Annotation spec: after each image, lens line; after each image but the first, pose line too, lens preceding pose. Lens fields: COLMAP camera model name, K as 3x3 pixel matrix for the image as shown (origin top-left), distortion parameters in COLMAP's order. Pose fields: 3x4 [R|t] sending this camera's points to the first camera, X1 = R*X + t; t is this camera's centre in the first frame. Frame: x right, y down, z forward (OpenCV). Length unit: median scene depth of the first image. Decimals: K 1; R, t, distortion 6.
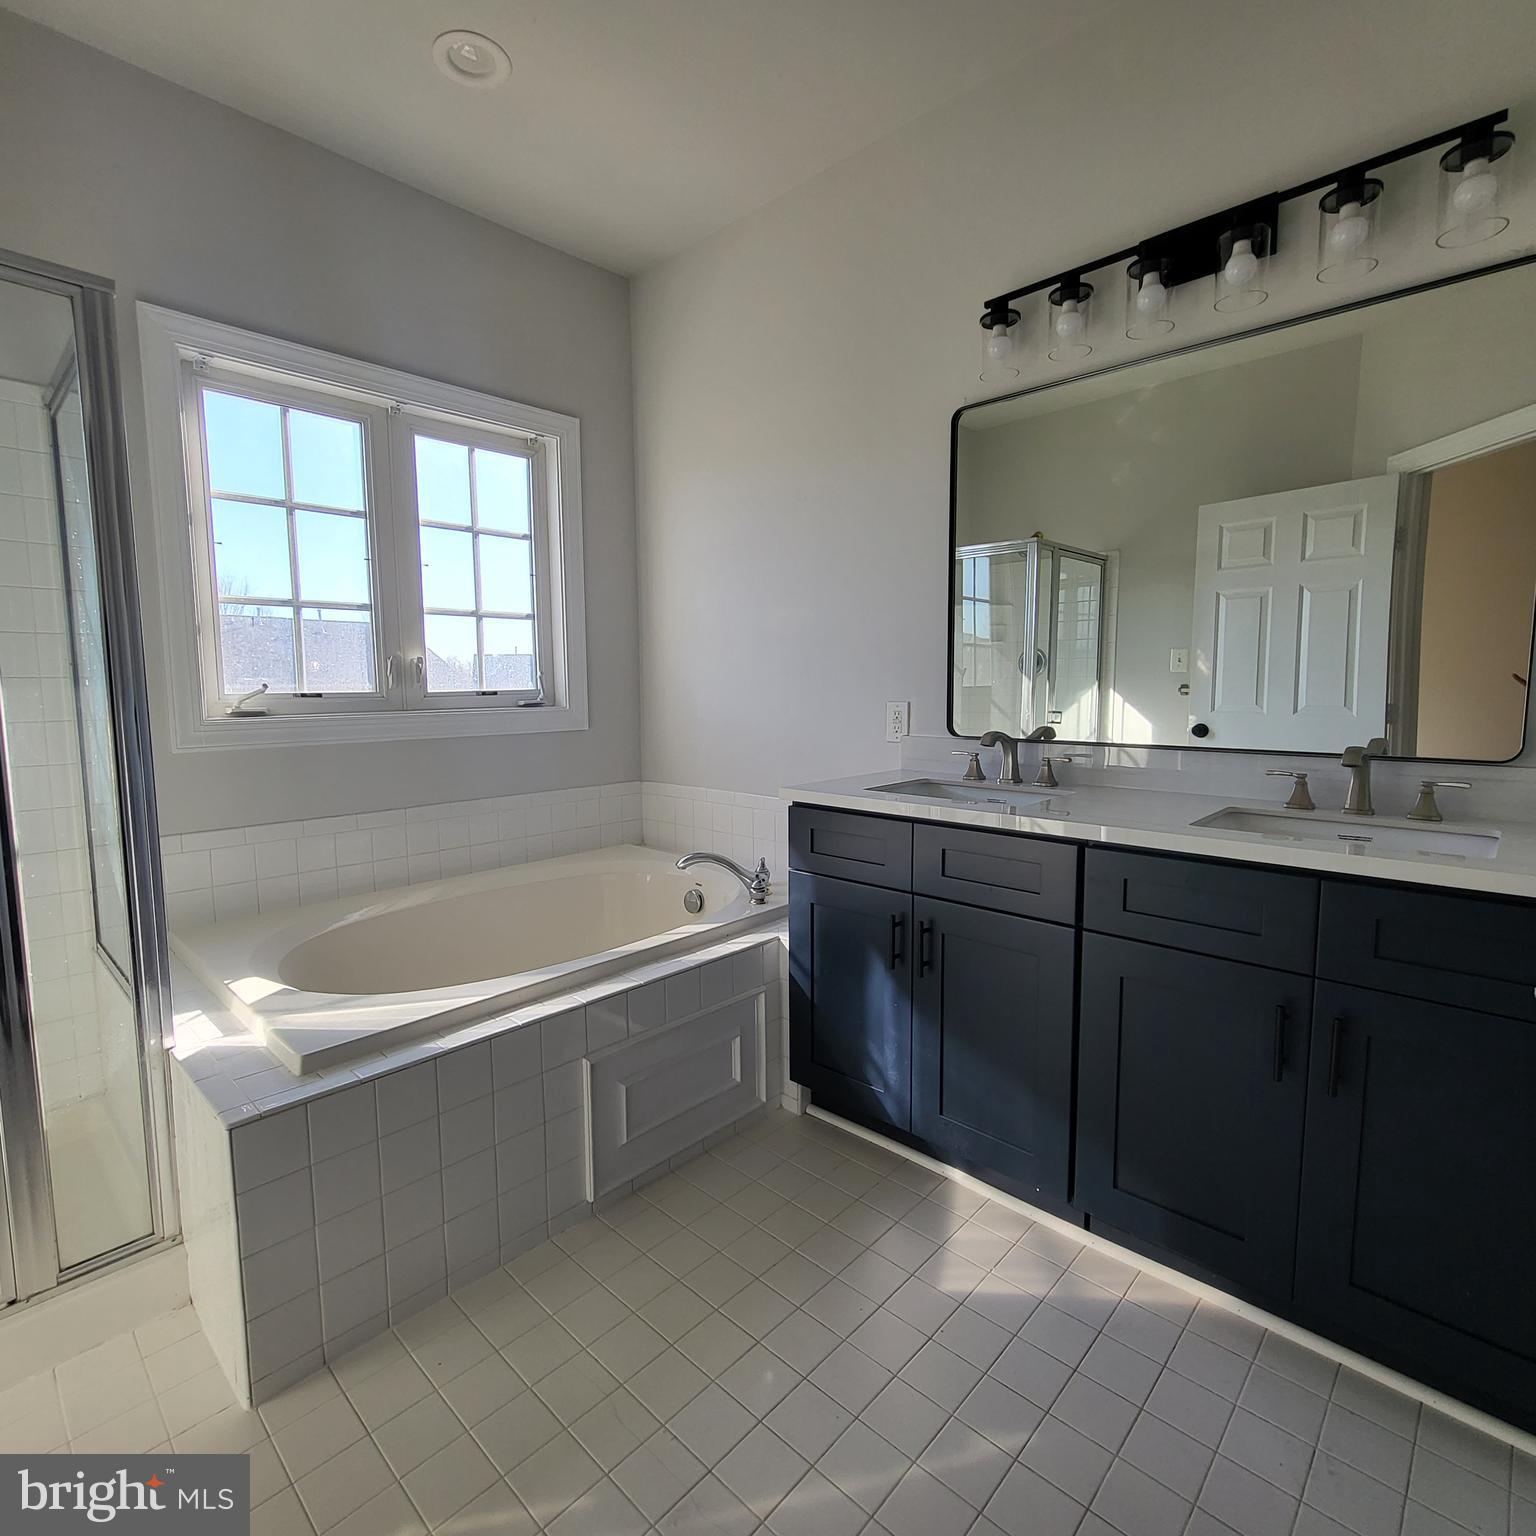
lens RADIAL K [[809.3, 0, 771.4], [0, 809.3, 765.8], [0, 0, 1]] dist [0.004126, -0.002606]
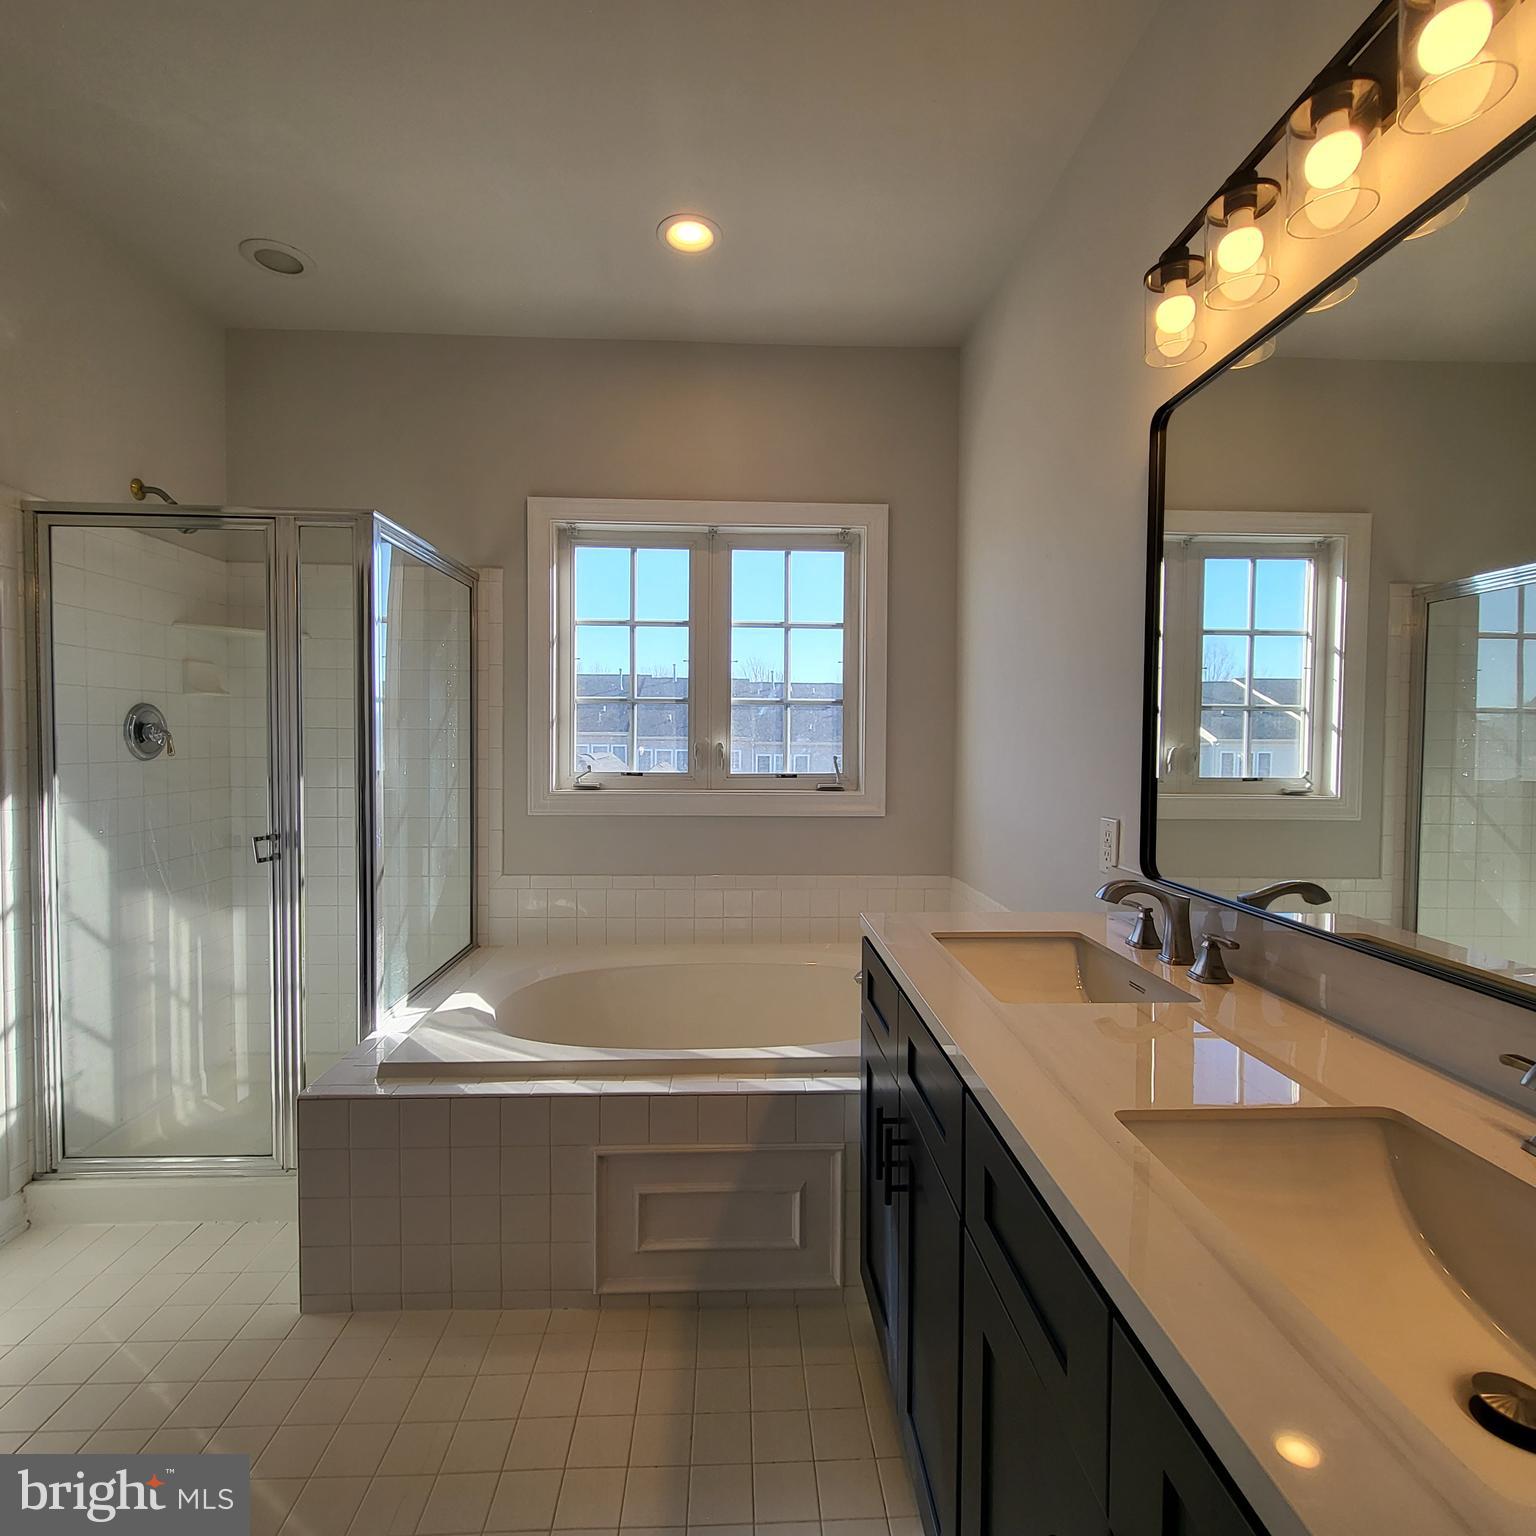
lens RADIAL K [[809.3, 0, 768.5], [0, 809.3, 767.6], [0, 0, 1]] dist [0.004126, -0.002606]
pose [[0.714277, 0.037600, -0.698853, 0.528574], [-0.087466, 0.995523, -0.035834, -0.085407], [0.694376, 0.086721, 0.714367, 0.317764]]
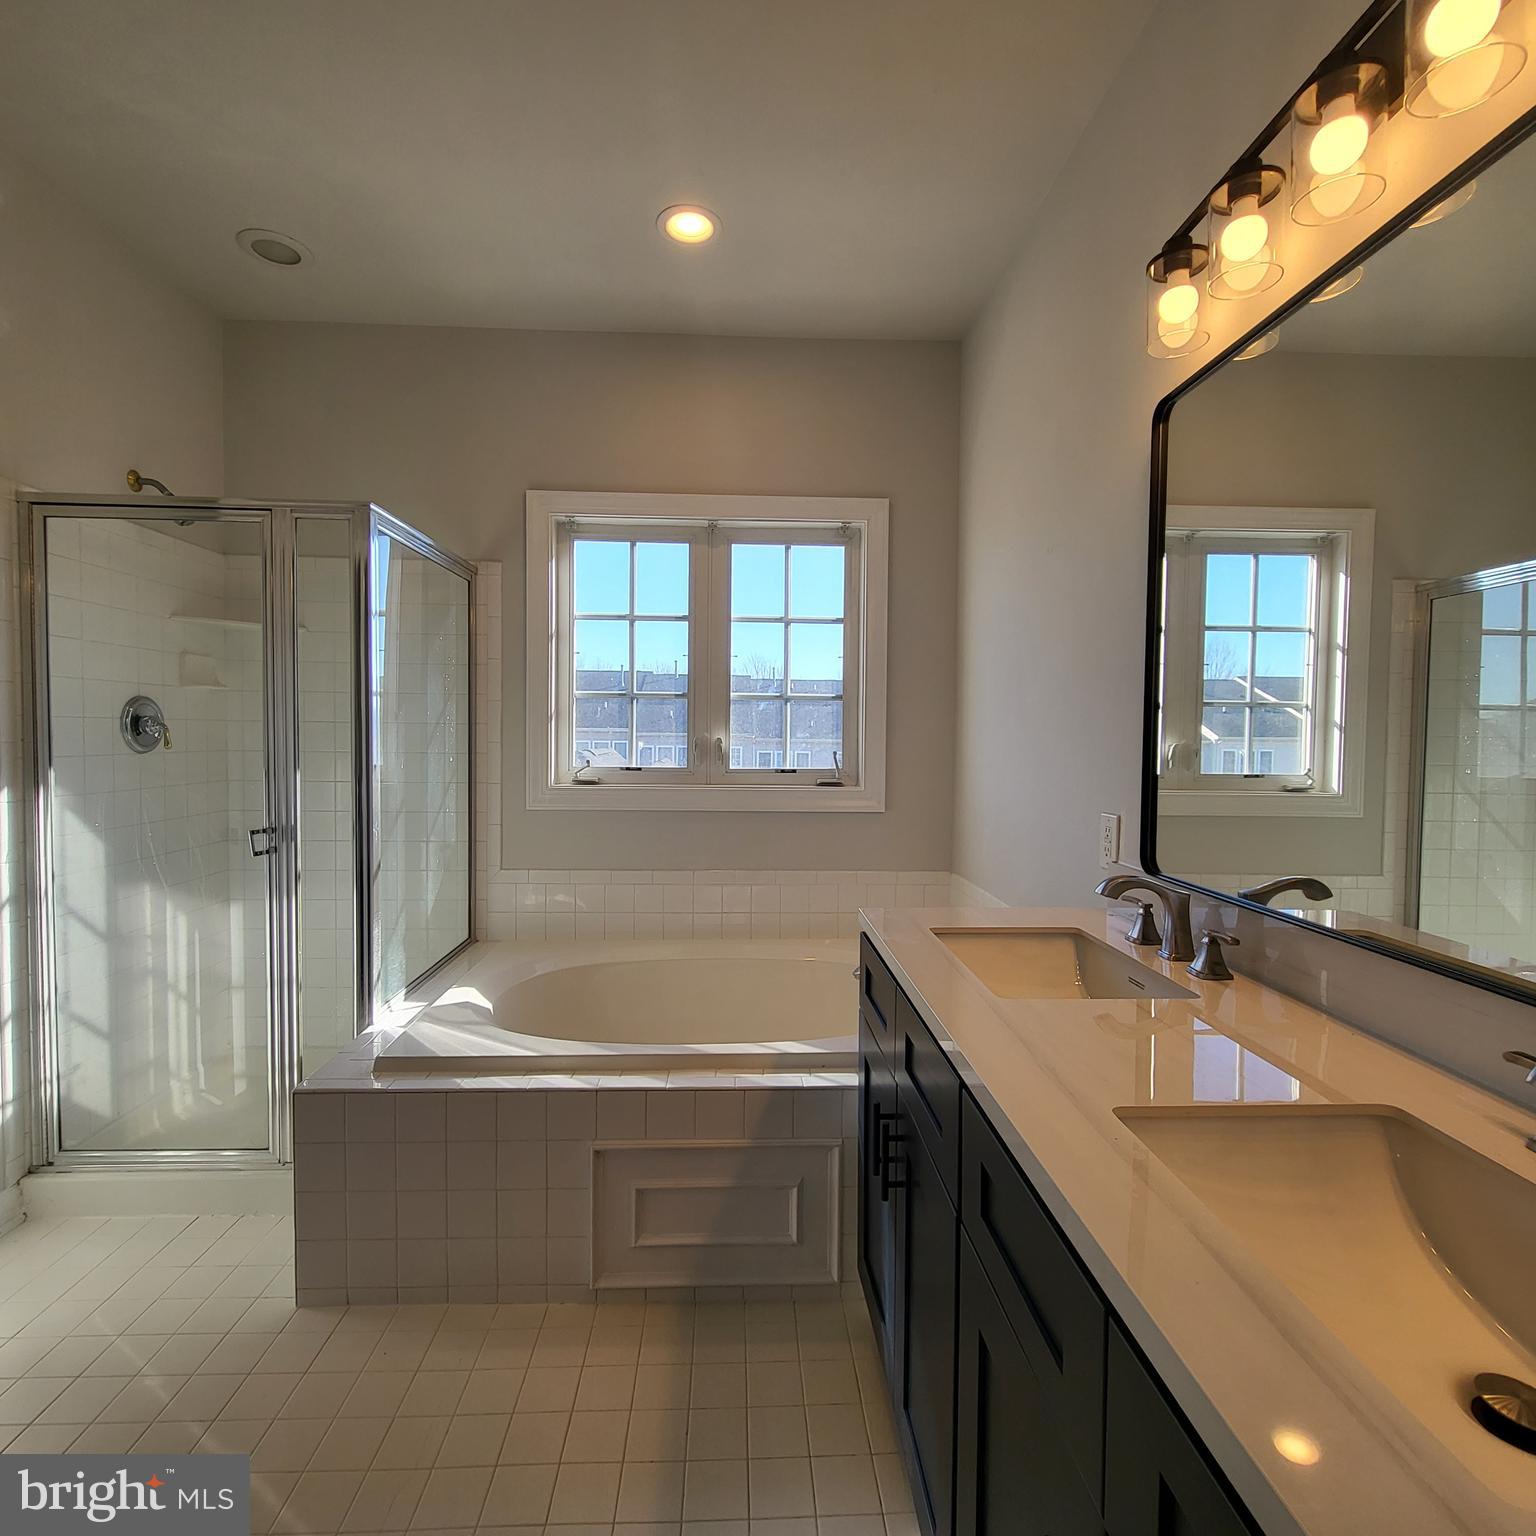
lens RADIAL K [[809.3, 0, 767.7], [0, 809.3, 767.5], [0, 0, 1]] dist [0.004126, -0.002606]
pose [[0.712706, 0.042428, -0.700179, 0.527463], [-0.090205, 0.995425, -0.031501, -0.083469], [0.695639, 0.085611, 0.713272, 0.323172]]
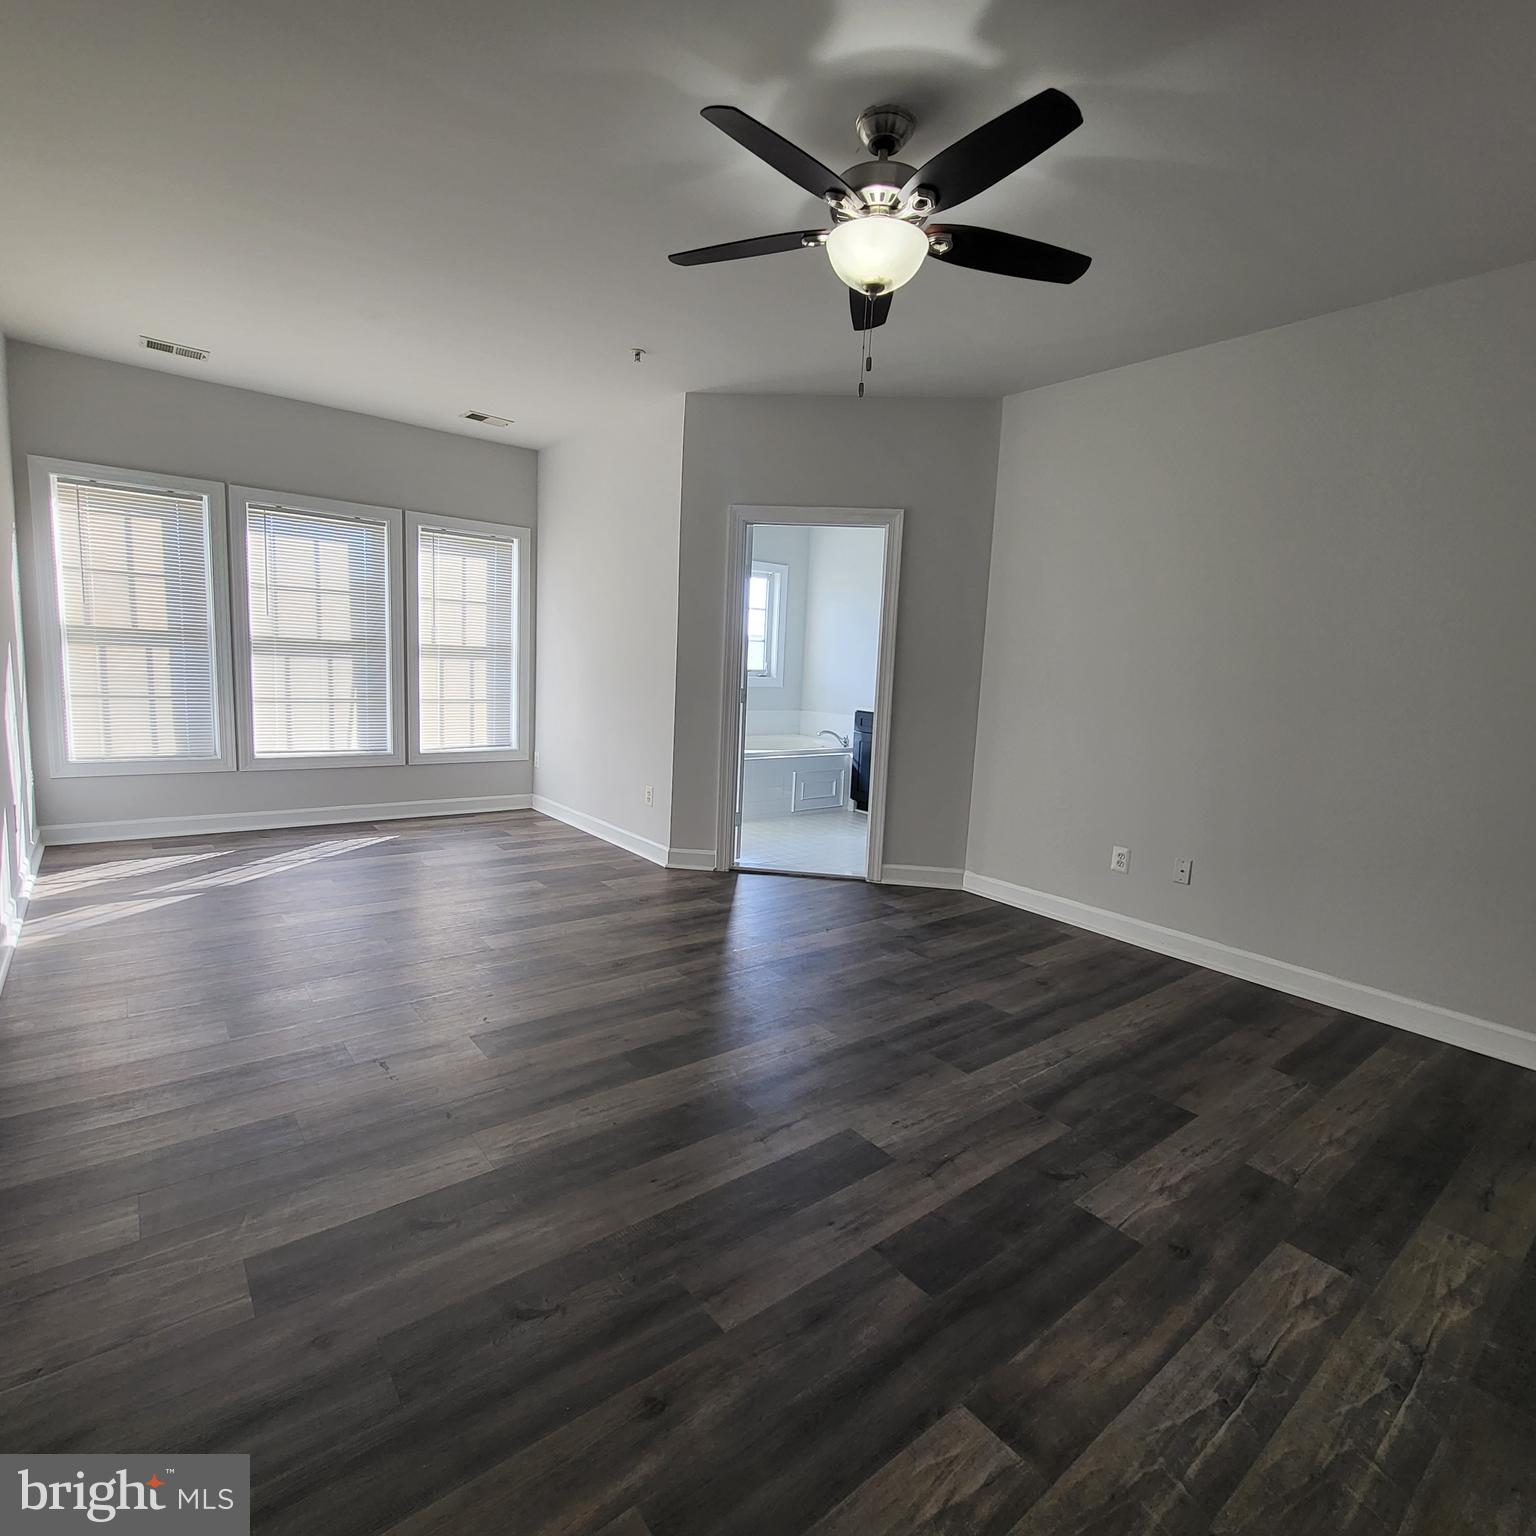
lens RADIAL K [[809.3, 0, 767.2], [0, 809.3, 767.0], [0, 0, 1]] dist [0.004126, -0.002606]
pose [[0.989007, 0.070192, -0.130146, 0.110702], [-0.066881, 0.997320, 0.029646, 0.202014], [0.131878, -0.020615, 0.991052, -2.307522]]
